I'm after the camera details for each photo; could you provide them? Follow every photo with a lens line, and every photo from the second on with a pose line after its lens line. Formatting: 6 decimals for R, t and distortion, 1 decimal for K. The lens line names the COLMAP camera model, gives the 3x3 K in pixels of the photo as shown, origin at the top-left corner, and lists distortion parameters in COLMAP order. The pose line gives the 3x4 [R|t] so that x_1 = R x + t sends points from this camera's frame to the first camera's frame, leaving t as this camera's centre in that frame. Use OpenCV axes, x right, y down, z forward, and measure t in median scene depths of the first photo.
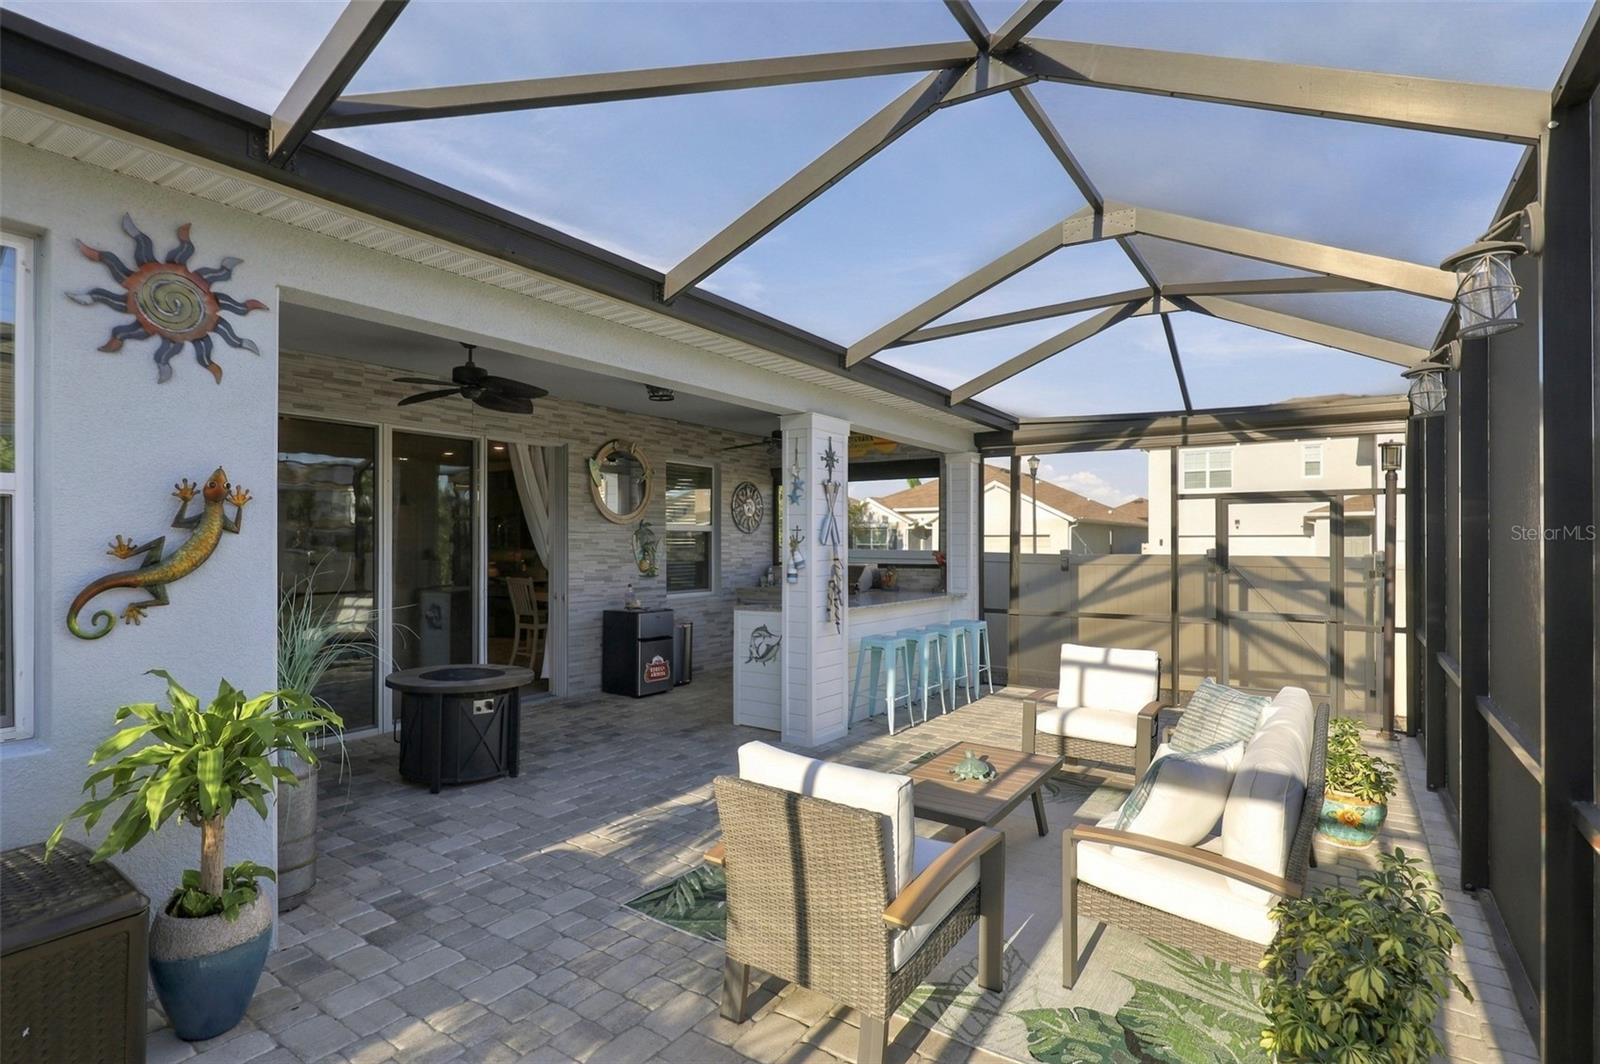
lens RADIAL K [[767.3, 0, 798.8], [0, 767.3, 533.7], [0, 0, 1]] dist [0.024176, -0.000128]
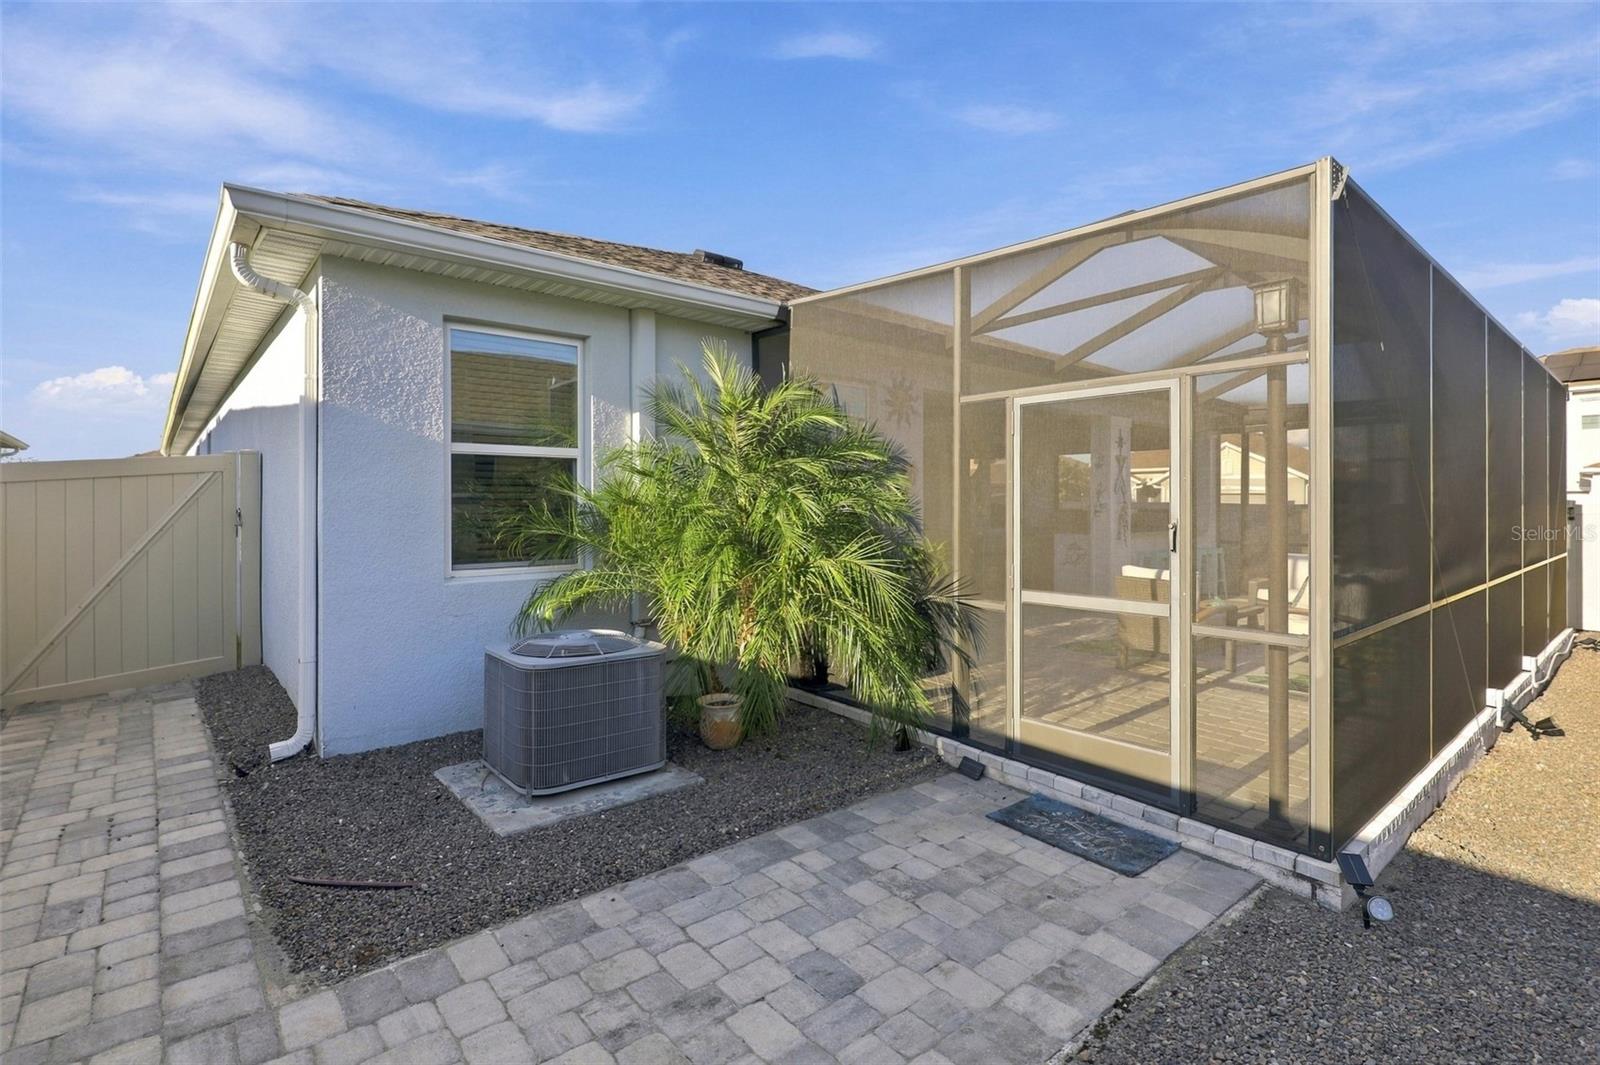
lens RADIAL K [[767.3, 0, 813.1], [0, 767.3, 496.8], [0, 0, 1]] dist [0.024176, -0.000128]
pose [[0.972267, -0.003860, -0.233840, -0.221165], [0.004067, 0.999992, 0.000403, 0.018218], [0.233837, -0.001343, 0.972275, -0.794228]]
